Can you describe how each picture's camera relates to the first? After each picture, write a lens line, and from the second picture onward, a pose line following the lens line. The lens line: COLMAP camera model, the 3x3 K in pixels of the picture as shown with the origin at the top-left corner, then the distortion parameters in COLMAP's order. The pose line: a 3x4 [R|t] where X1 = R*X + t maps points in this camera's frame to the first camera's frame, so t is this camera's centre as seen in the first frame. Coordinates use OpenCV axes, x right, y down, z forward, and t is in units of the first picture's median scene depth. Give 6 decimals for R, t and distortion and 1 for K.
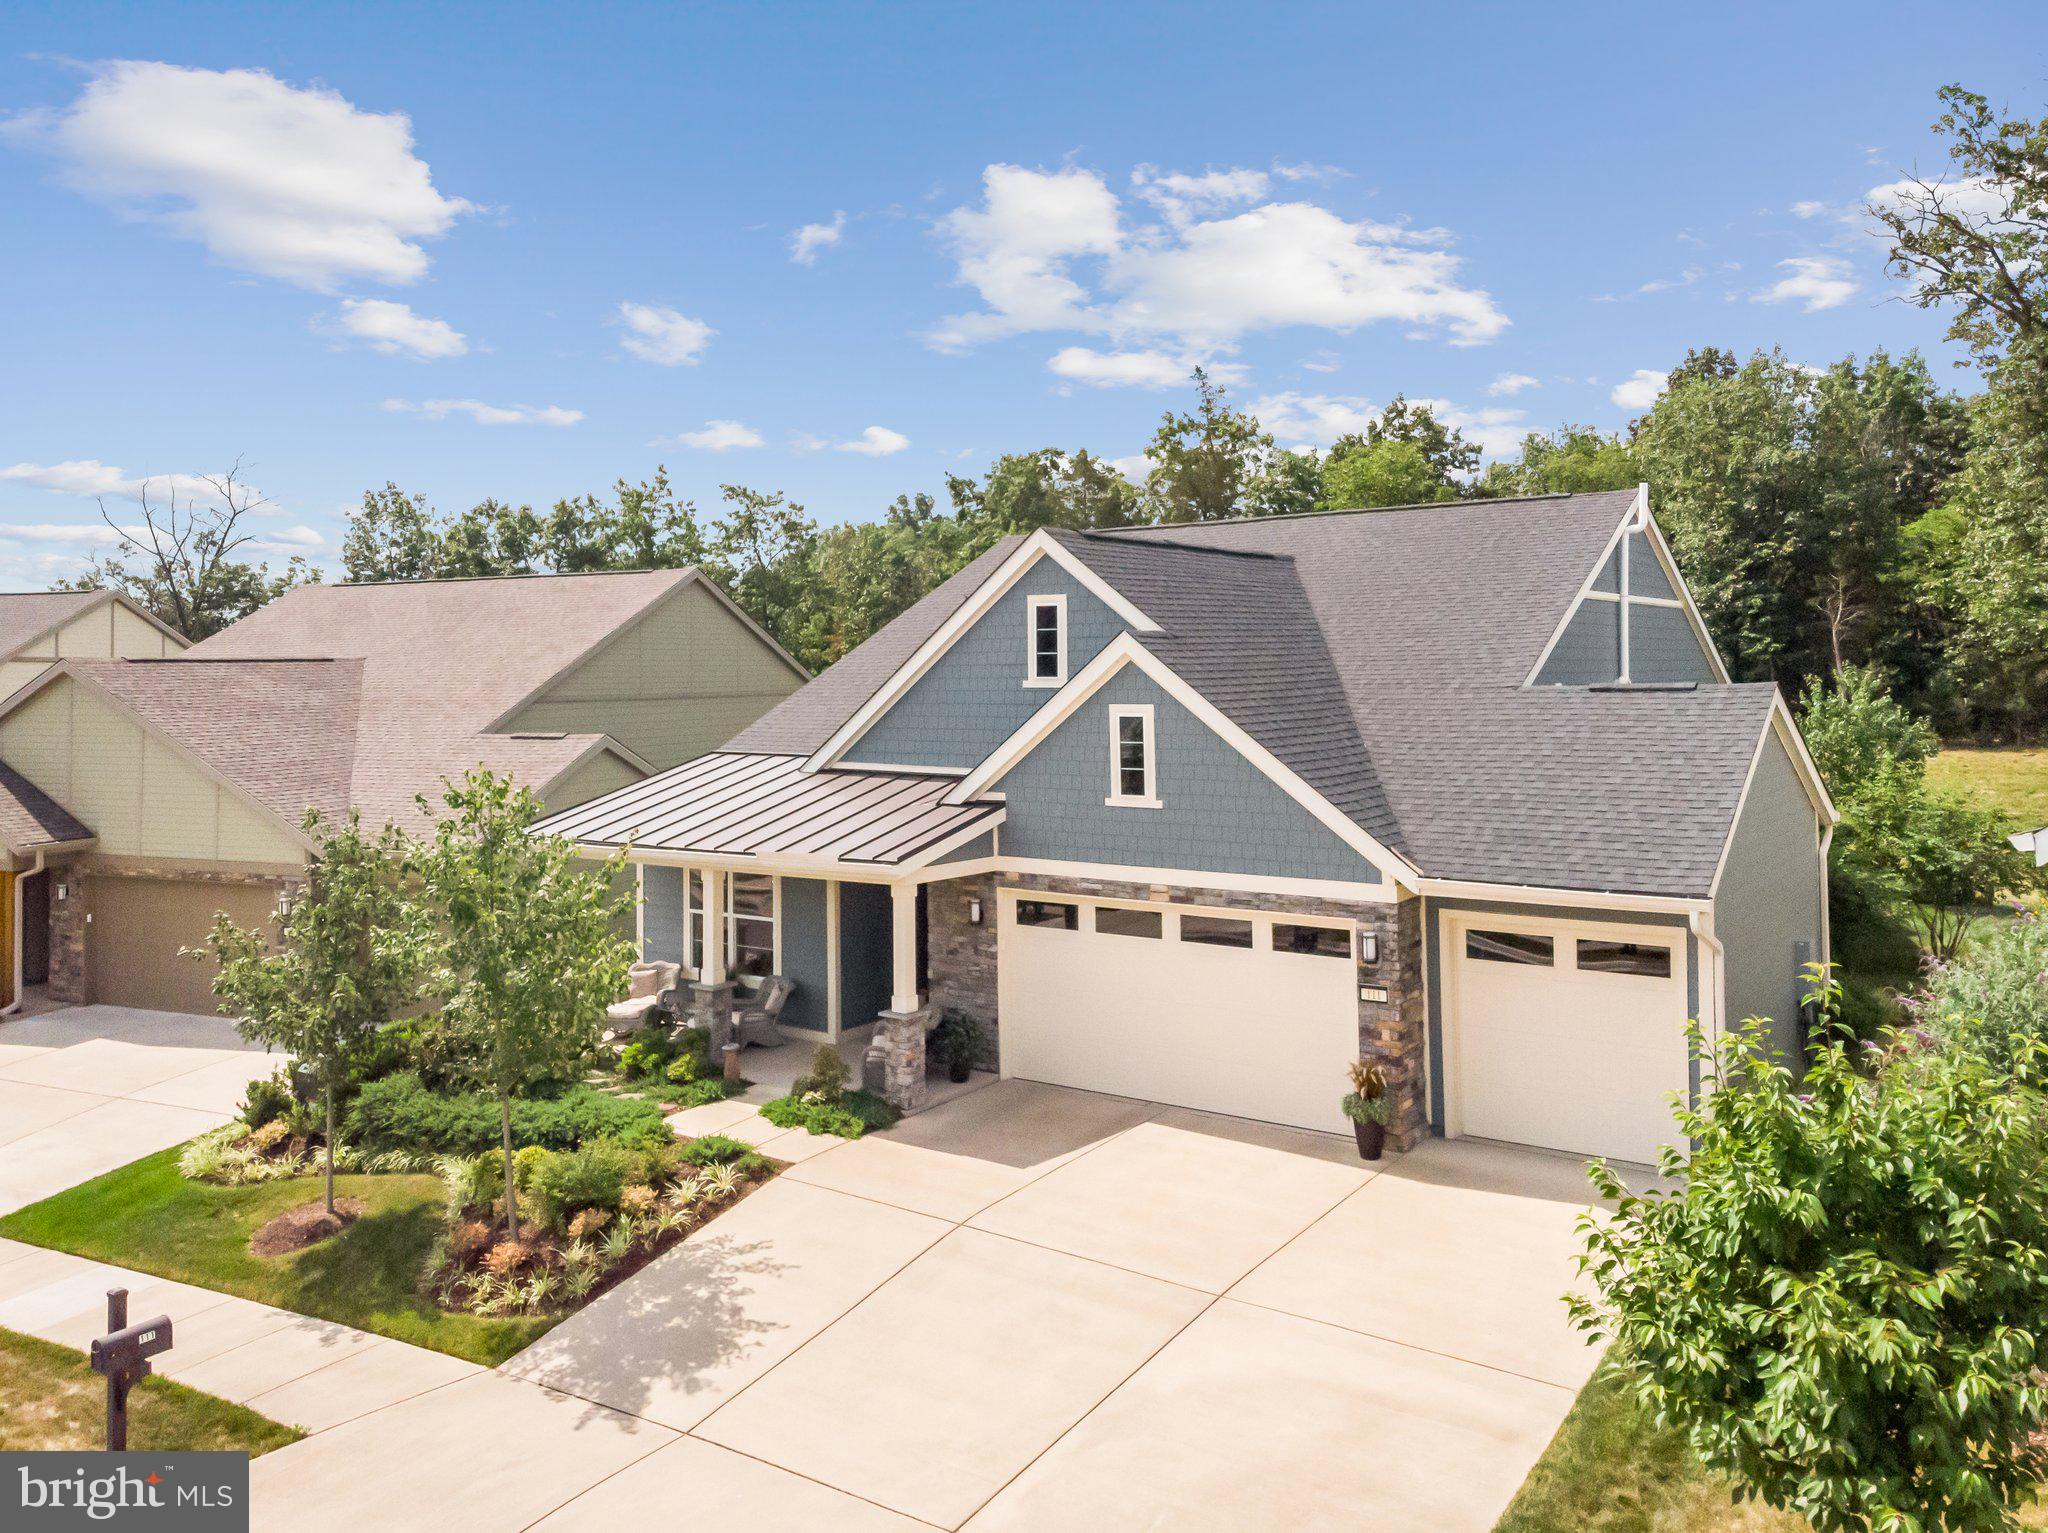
lens RADIAL K [[1592.6, 0, 1018.0], [0, 1592.6, 623.5], [0, 0, 1]] dist [0.007547, 0.002922]
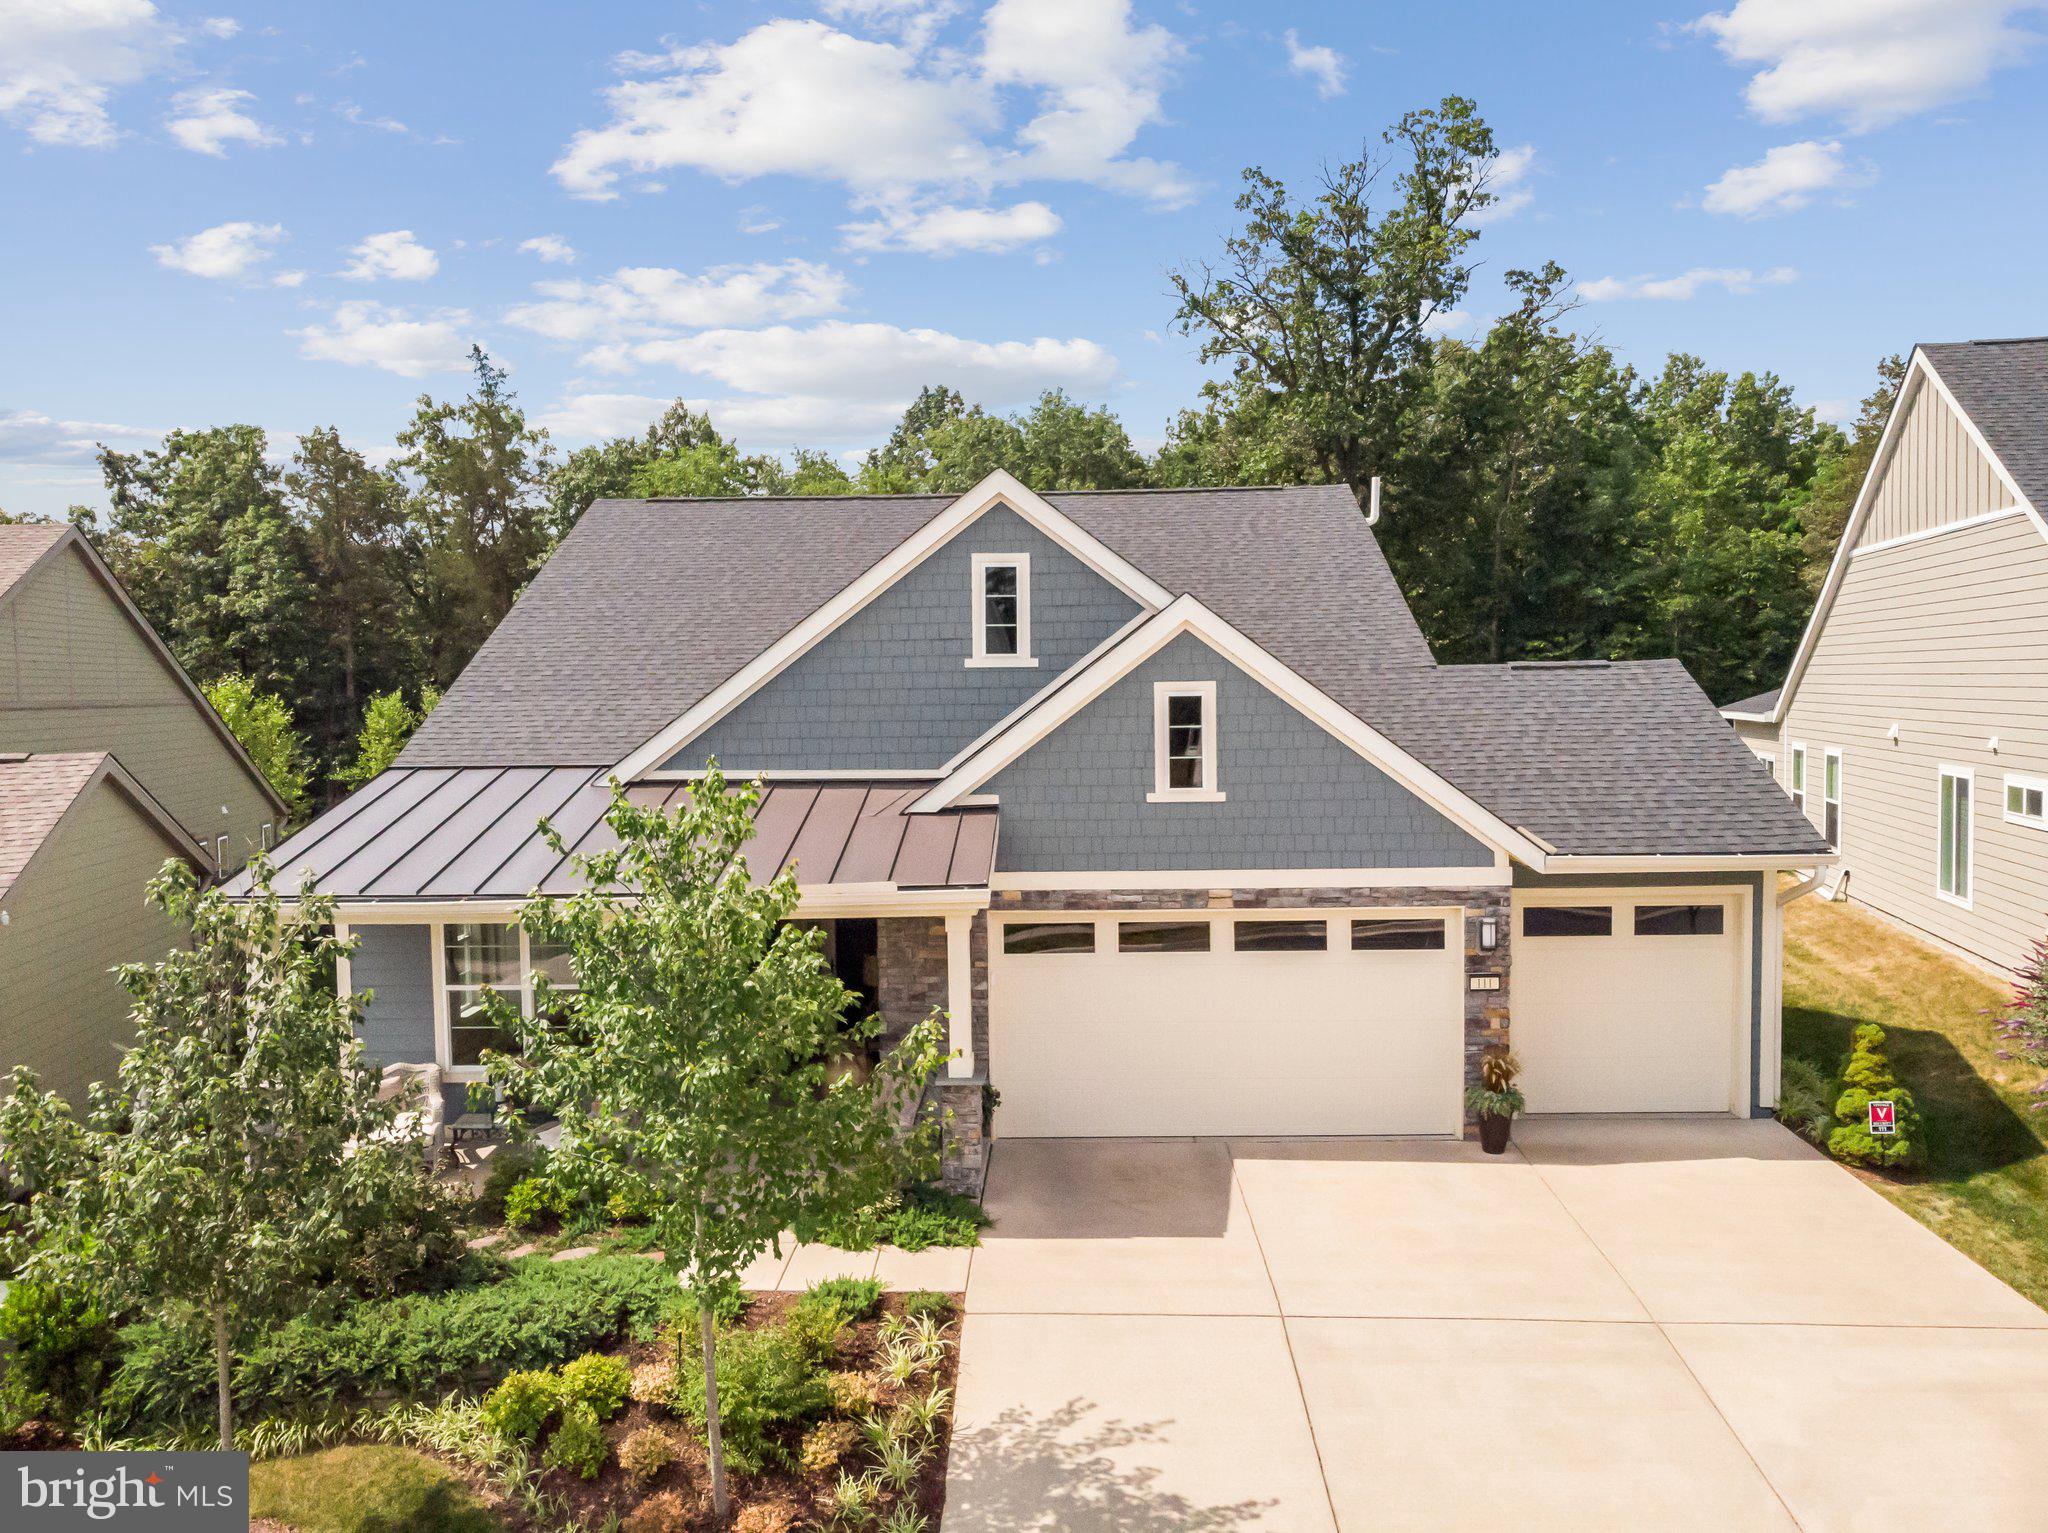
lens RADIAL K [[1548.5, 0, 1041.2], [0, 1548.5, 768.2], [0, 0, 1]] dist [0.002734, 0.009259]
pose [[0.828191, -0.031884, 0.559539, -0.454862], [-0.009573, 0.997430, 0.071006, 0.038980], [-0.560365, -0.064163, 0.825757, 0.358748]]
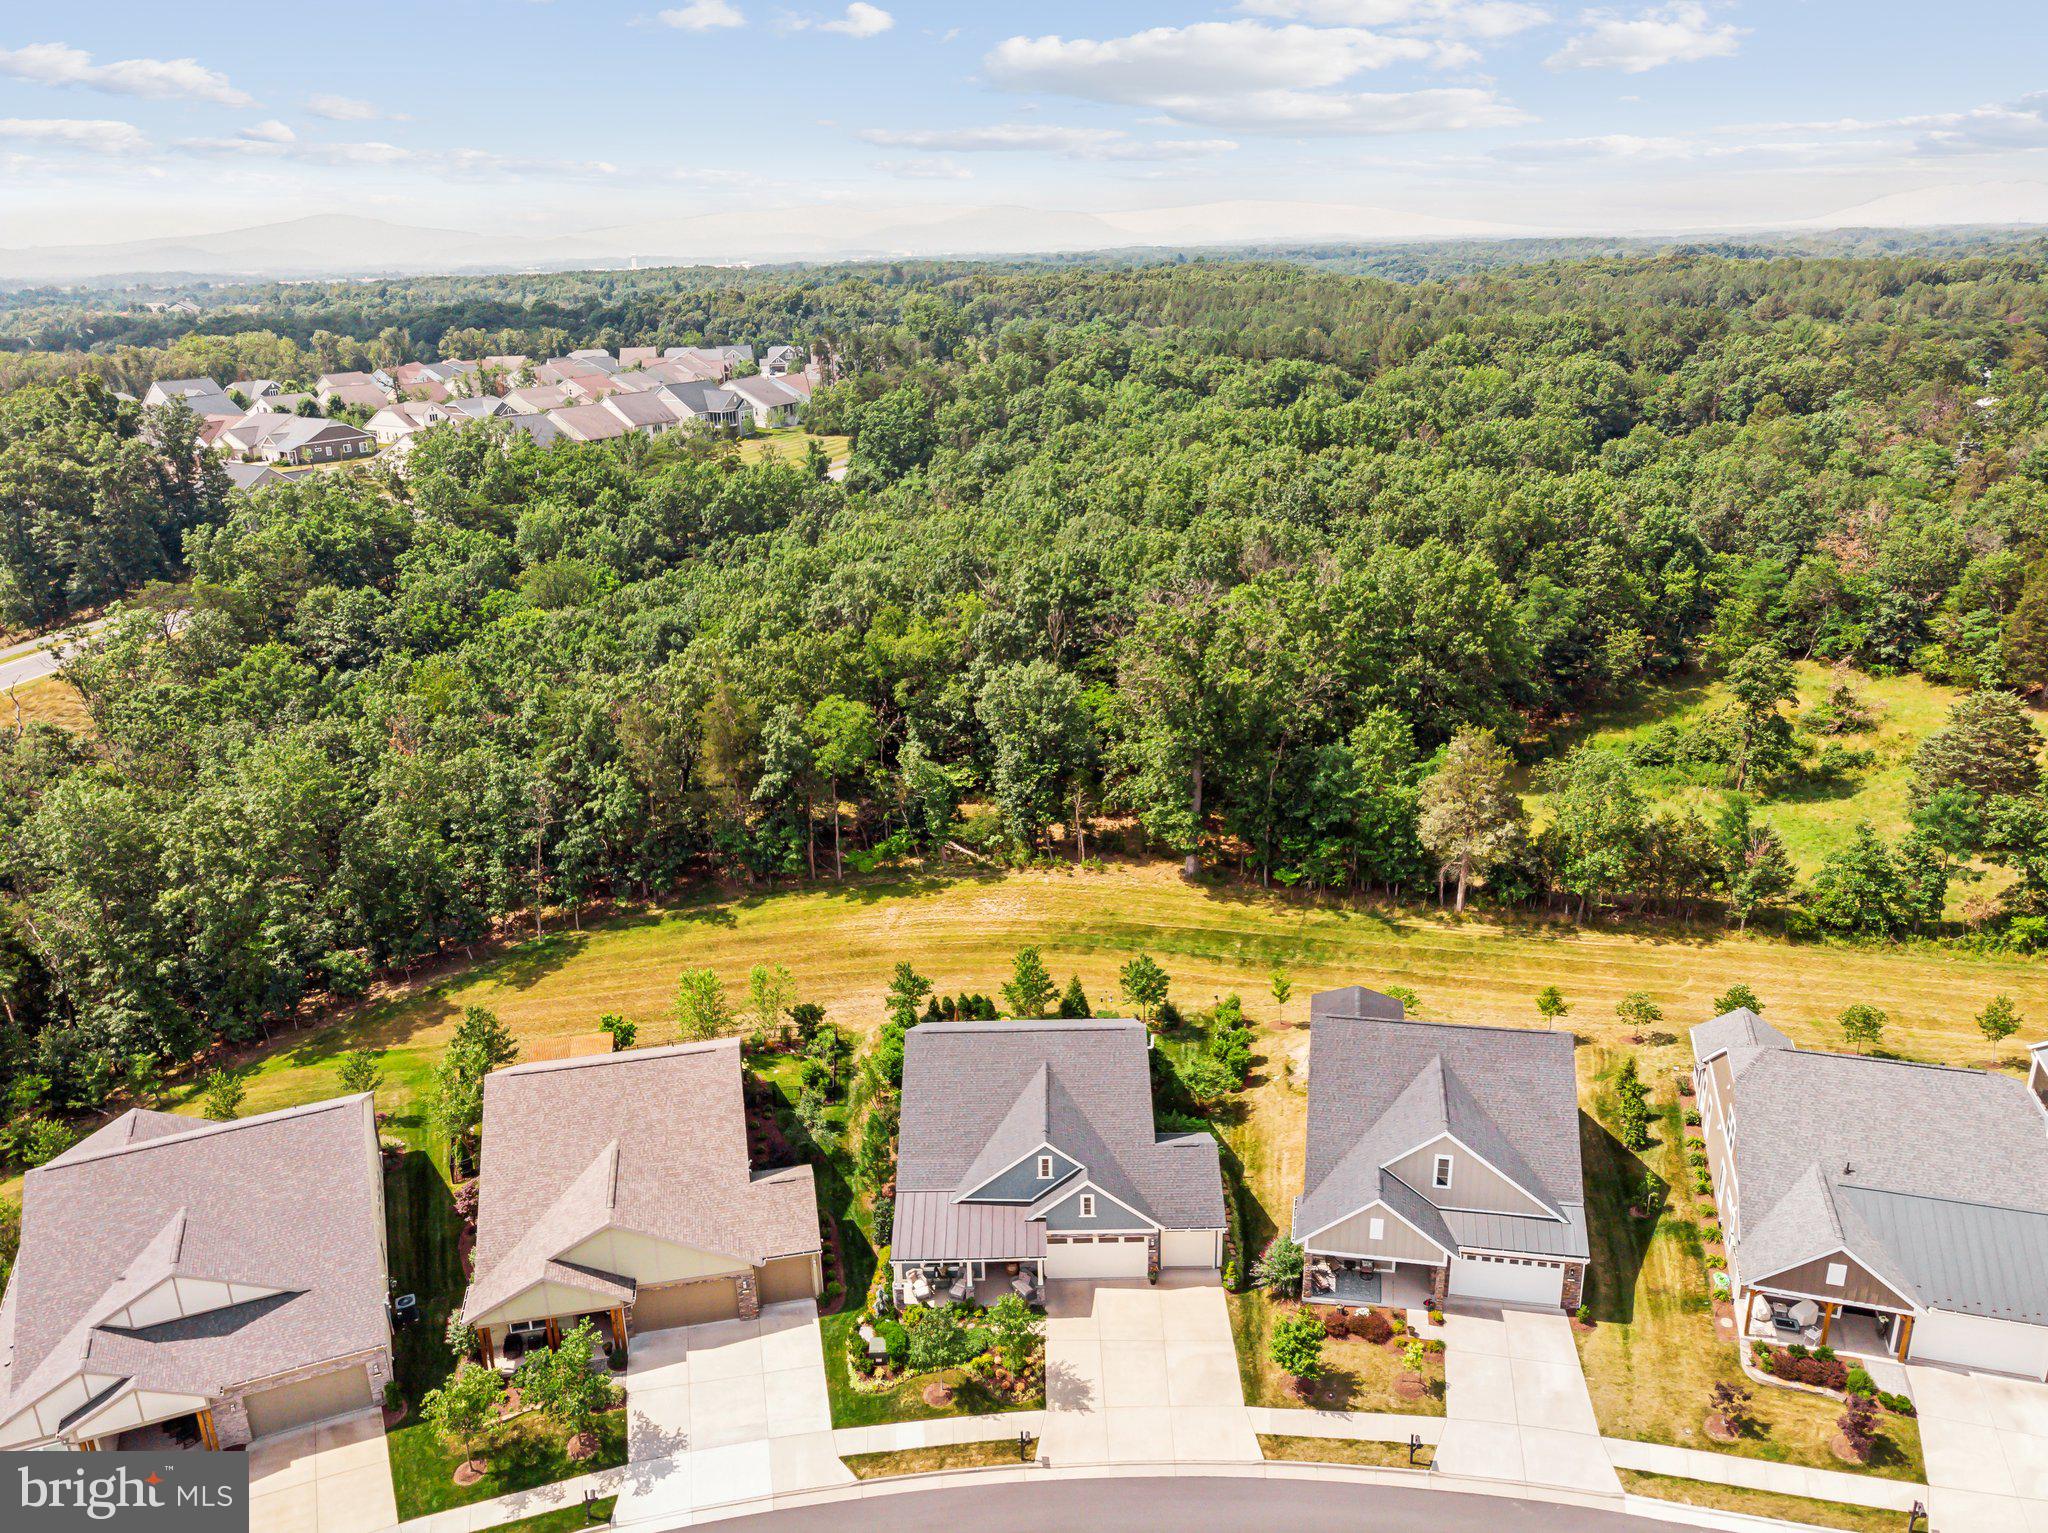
lens RADIAL K [[1529.8, 0, 1043.9], [0, 1529.8, 769.8], [0, 0, 1]] dist [0.096391, -0.368054]
pose [[0.812206, -0.190952, 0.551234, -1.869925], [-0.008488, 0.940944, 0.338457, -2.175464], [-0.583309, -0.279576, 0.762619, -1.491594]]
